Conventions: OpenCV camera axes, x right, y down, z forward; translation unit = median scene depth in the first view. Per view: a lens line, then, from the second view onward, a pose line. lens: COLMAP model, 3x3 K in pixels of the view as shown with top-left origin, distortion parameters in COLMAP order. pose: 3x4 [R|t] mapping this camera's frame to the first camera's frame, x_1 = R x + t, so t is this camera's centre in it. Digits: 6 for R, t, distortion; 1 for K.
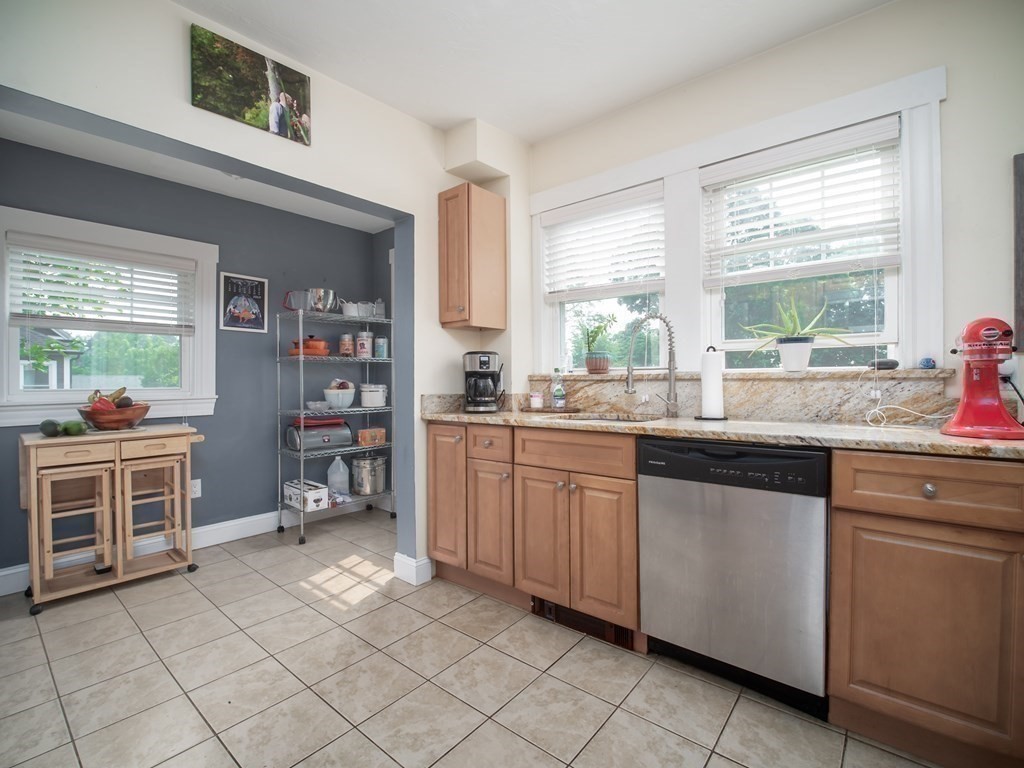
lens RADIAL K [[471.1, 0, 507.1], [0, 471.1, 383.0], [0, 0, 1]] dist [-0.016131, -0.001768]
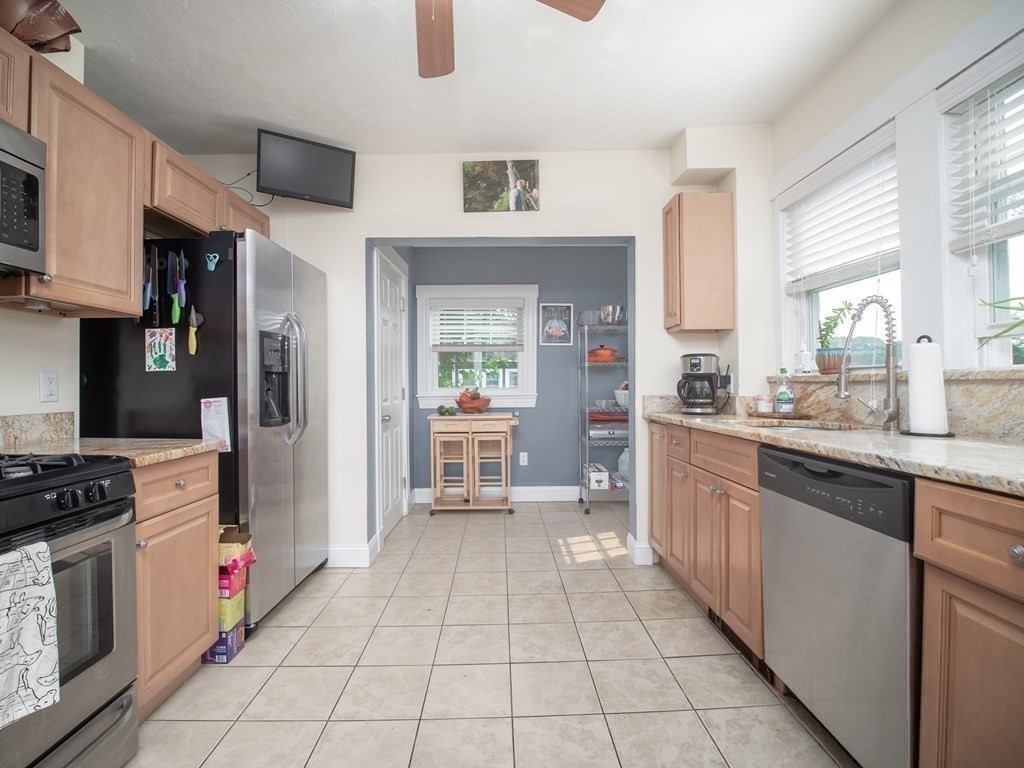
lens RADIAL K [[471.1, 0, 507.1], [0, 471.1, 383.0], [0, 0, 1]] dist [-0.016131, -0.001768]
pose [[0.657822, -0.000187, -0.753173, 0.464325], [-0.002435, 0.999994, -0.002376, -0.000631], [0.753169, 0.003397, 0.657818, 0.026798]]
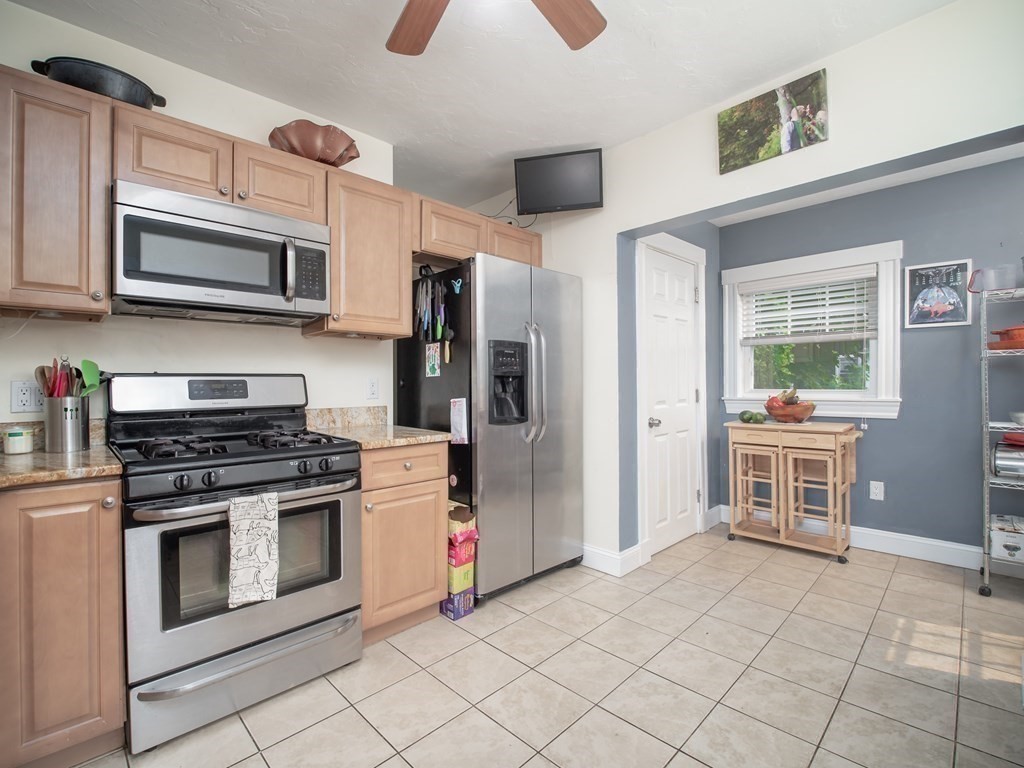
lens RADIAL K [[471.1, 0, 507.1], [0, 471.1, 383.0], [0, 0, 1]] dist [-0.016131, -0.001768]
pose [[-0.089805, 0.004375, -0.995950, 0.494291], [0.000234, 0.999990, 0.004372, -0.012077], [0.995959, 0.000160, -0.089806, 0.368492]]
